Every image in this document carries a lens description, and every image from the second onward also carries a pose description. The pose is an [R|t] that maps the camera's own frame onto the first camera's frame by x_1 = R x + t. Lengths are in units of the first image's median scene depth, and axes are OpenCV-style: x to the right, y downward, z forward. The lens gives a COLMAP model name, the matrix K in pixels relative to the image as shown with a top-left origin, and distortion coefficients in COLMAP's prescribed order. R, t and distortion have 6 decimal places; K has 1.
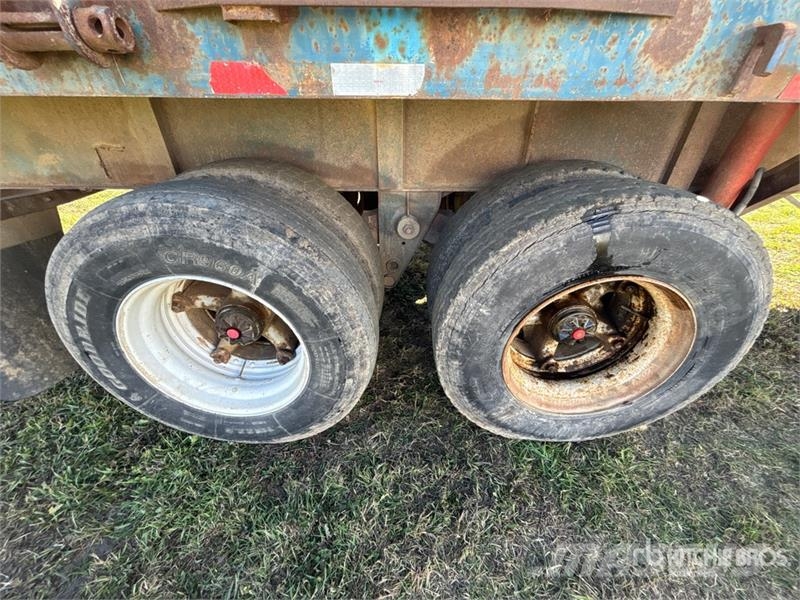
lens RADIAL K [[325.9, 0, 400.0], [0, 325.9, 300.0], [0, 0, 1]] dist [-0.000643, -0.000026]
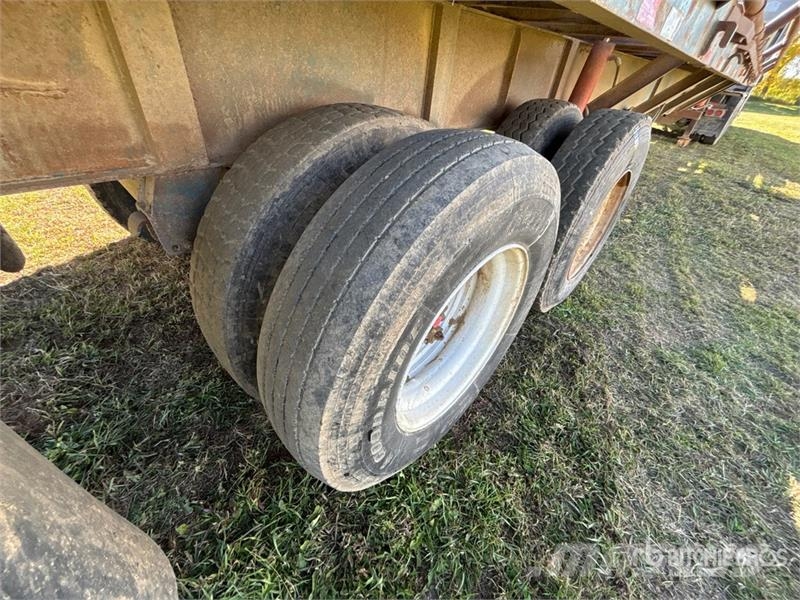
lens RADIAL K [[325.9, 0, 400.0], [0, 325.9, 300.0], [0, 0, 1]] dist [-0.000643, -0.000026]
pose [[0.676335, -0.398423, 0.619540, -1.059811], [0.323312, 0.916308, 0.236323, -0.177763], [-0.661846, 0.040471, 0.748546, 0.416436]]
